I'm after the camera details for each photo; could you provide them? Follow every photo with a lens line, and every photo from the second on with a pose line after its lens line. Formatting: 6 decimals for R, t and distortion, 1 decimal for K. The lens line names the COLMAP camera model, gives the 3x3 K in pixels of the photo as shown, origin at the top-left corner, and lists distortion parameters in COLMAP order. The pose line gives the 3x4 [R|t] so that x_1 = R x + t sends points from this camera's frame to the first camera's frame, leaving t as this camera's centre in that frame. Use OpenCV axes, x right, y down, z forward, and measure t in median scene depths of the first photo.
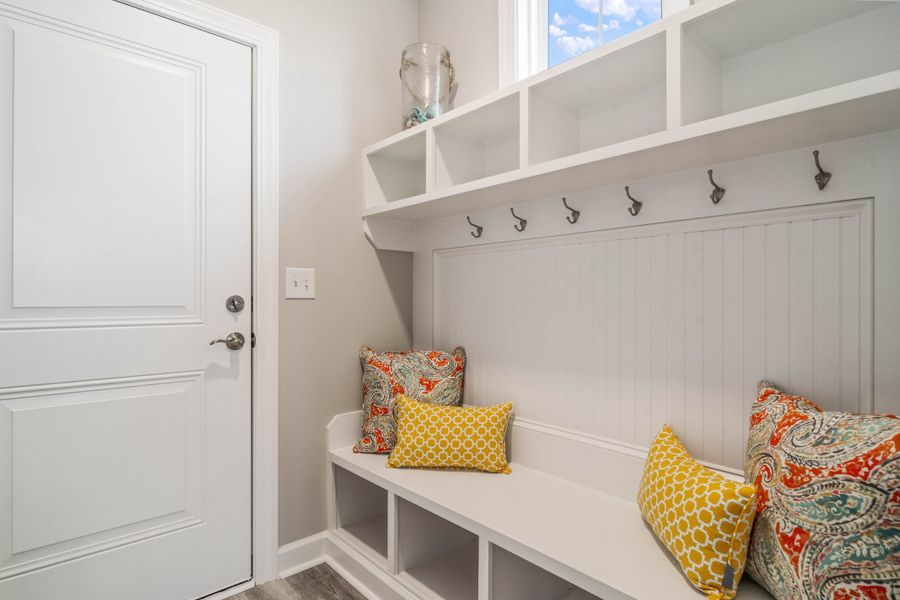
lens RADIAL K [[481.1, 0, 450.8], [0, 481.1, 299.0], [0, 0, 1]] dist [0.004153, 0.002535]
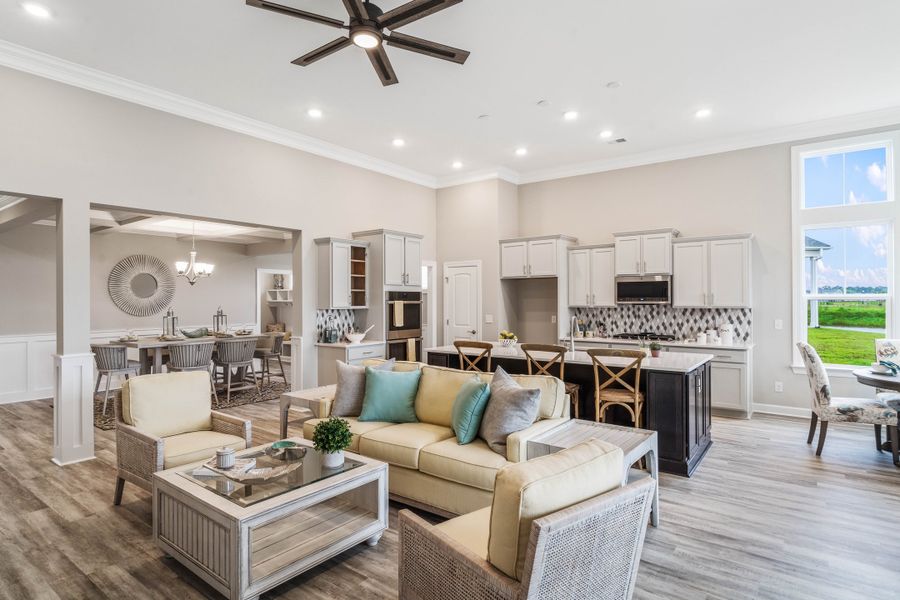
lens RADIAL K [[481.1, 0, 449.8], [0, 481.1, 300.8], [0, 0, 1]] dist [0.004153, 0.002535]
pose [[0.980946, -0.002056, 0.194270, 0.887779], [0.002385, 0.999996, -0.001460, -0.171290], [-0.194266, 0.001895, 0.980947, -5.354842]]
